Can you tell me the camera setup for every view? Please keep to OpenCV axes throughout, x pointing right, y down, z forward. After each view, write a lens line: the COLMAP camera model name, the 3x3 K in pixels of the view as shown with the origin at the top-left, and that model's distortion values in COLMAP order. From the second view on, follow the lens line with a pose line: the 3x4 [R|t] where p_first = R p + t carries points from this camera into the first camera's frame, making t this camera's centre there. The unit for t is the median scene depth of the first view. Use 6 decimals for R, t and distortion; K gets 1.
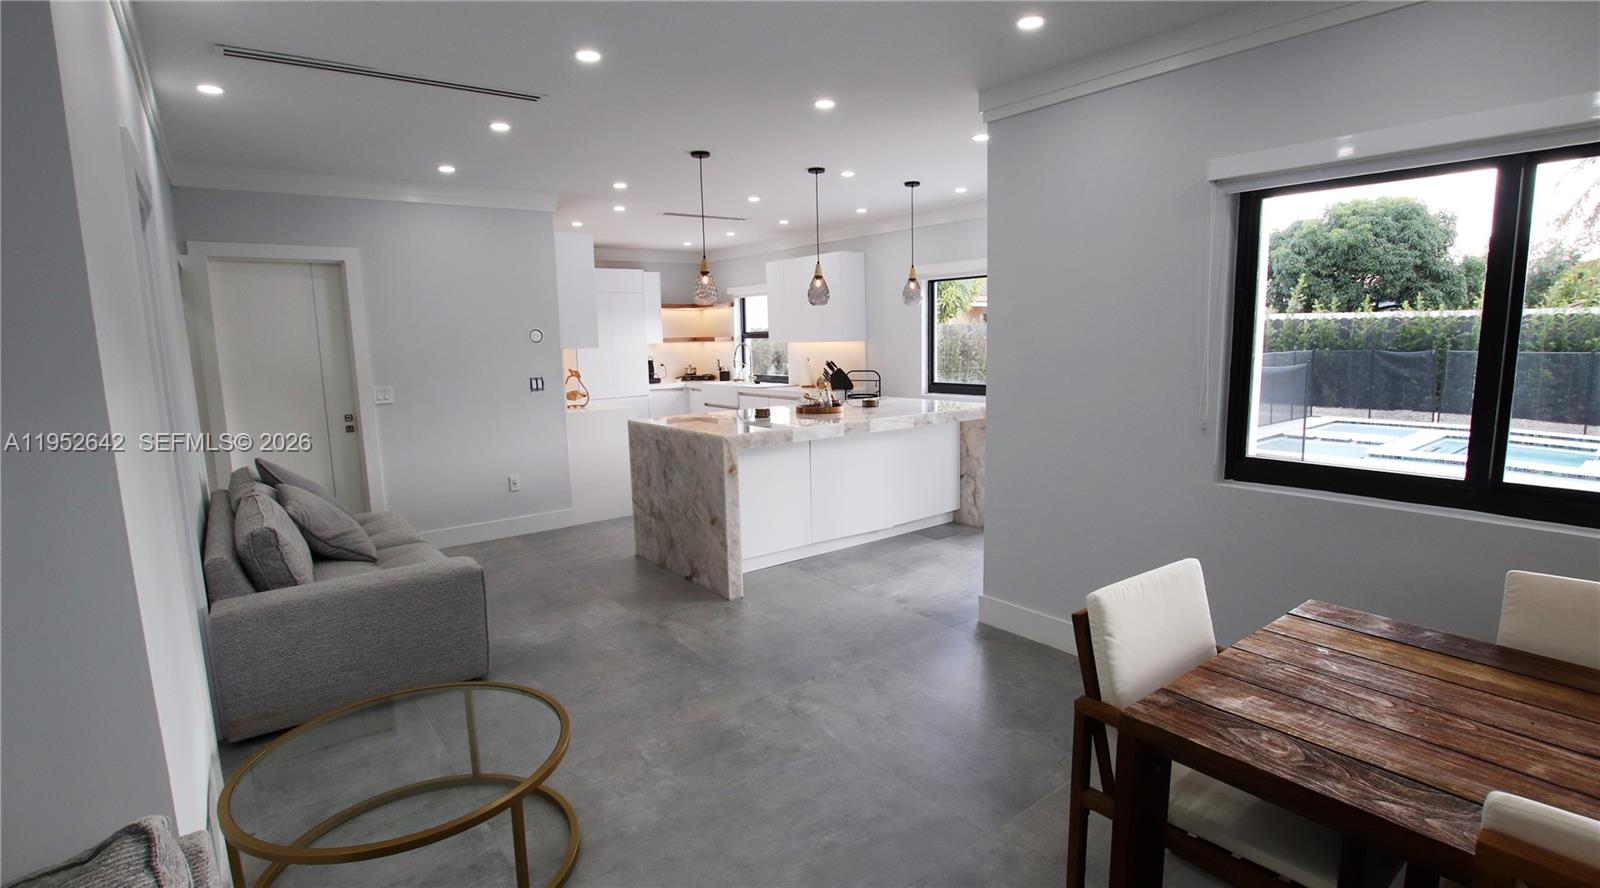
lens RADIAL K [[772.0, 0, 795.4], [0, 772.0, 448.0], [0, 0, 1]] dist [-0.014143, 0.000702]
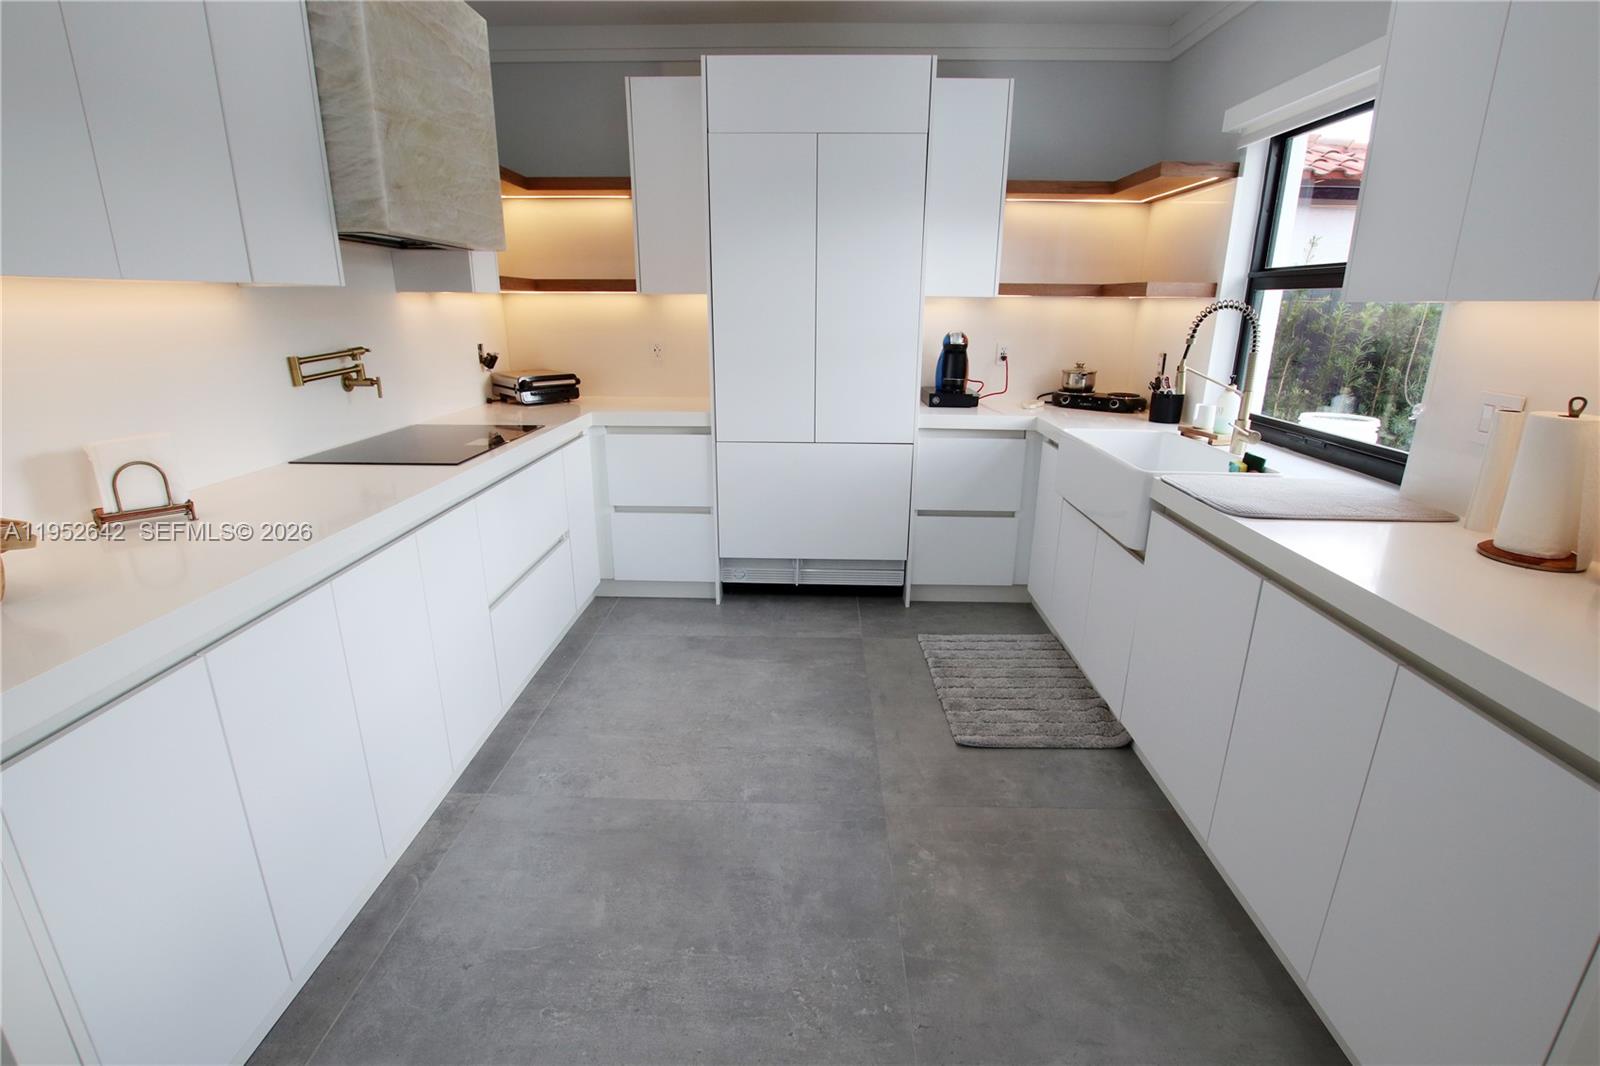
lens RADIAL K [[772.1, 0, 804.3], [0, 772.1, 543.5], [0, 0, 1]] dist [-0.035751, 0.003176]
pose [[0.788336, 0.210637, -0.578064, -0.013159], [-0.116309, 0.973648, 0.196166, -0.083587], [0.604151, -0.087411, 0.792061, 0.653448]]
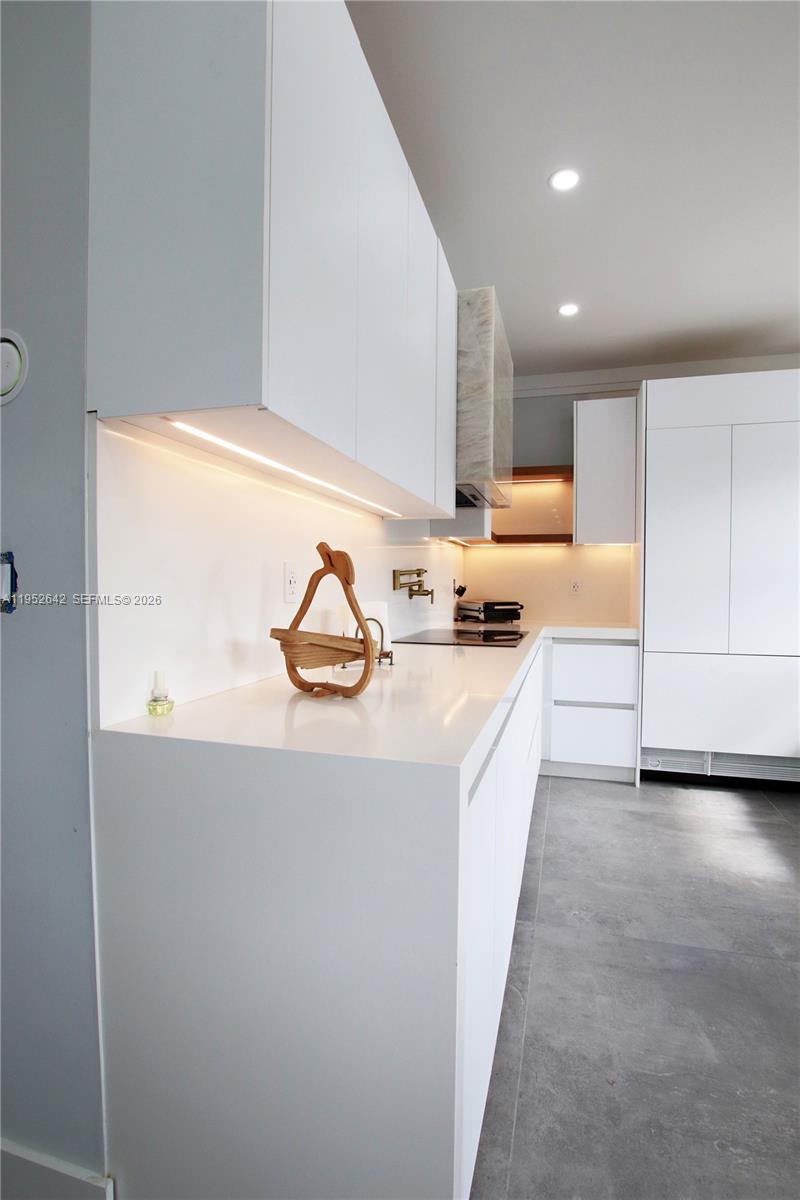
lens RADIAL K [[579.1, 0, 405.4], [0, 579.1, 595.0], [0, 0, 1]] dist [-0.035751, 0.003176]
pose [[0.607790, 0.043581, -0.792901, -0.077040], [-0.136970, 0.989281, -0.050618, -0.052642], [0.782196, 0.139369, 0.607245, 0.598492]]
